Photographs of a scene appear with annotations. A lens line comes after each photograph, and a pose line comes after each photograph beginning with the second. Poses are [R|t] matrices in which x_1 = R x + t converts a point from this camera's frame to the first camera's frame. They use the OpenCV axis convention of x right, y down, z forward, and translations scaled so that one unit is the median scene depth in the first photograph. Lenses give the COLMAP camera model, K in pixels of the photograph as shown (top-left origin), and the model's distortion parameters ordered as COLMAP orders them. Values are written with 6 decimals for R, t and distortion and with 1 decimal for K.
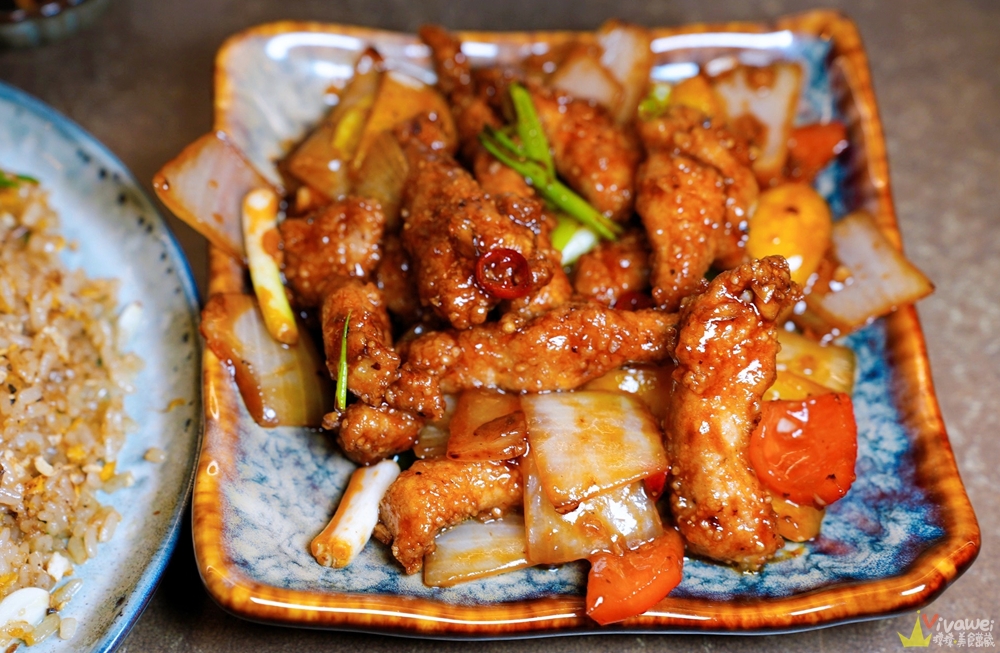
lens RADIAL K [[1653.3, 0, 499.4], [0, 1653.3, 371.2], [0, 0, 1]] dist [0.174763, 0.077653]
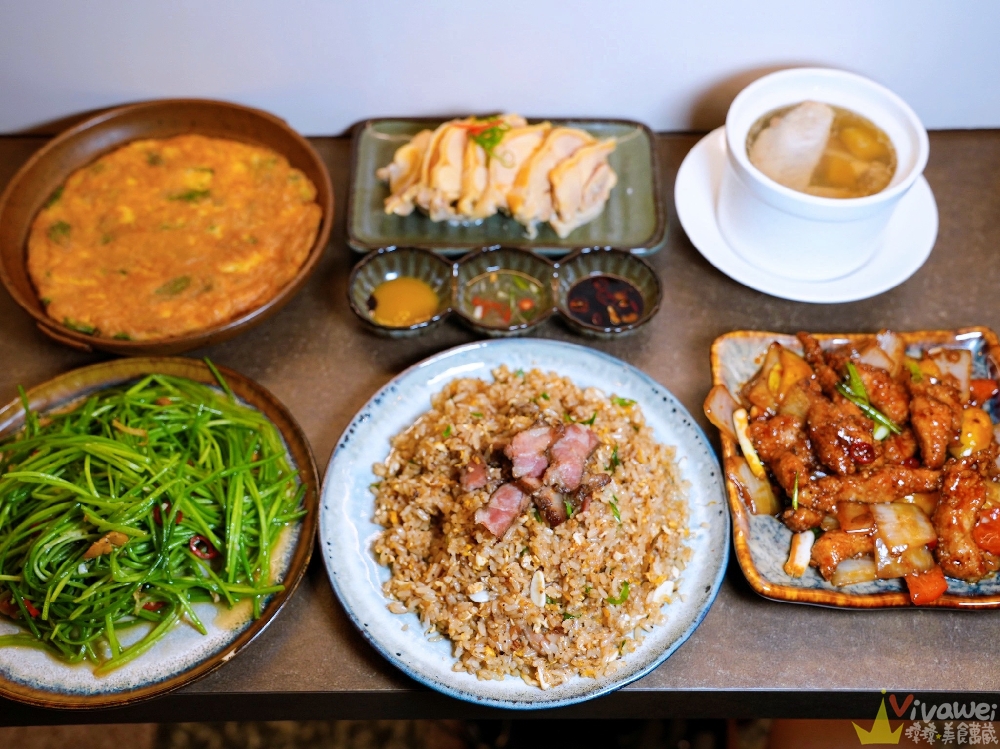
lens RADIAL K [[1078.6, 0, 500.0], [0, 1078.6, 374.5], [0, 0, 1]] dist [0.000196, 0.004069]
pose [[0.995875, 0.012239, -0.089906, -0.365879], [-0.015629, 0.999189, -0.037102, -0.103015], [0.089379, 0.038354, 0.995259, -0.561411]]
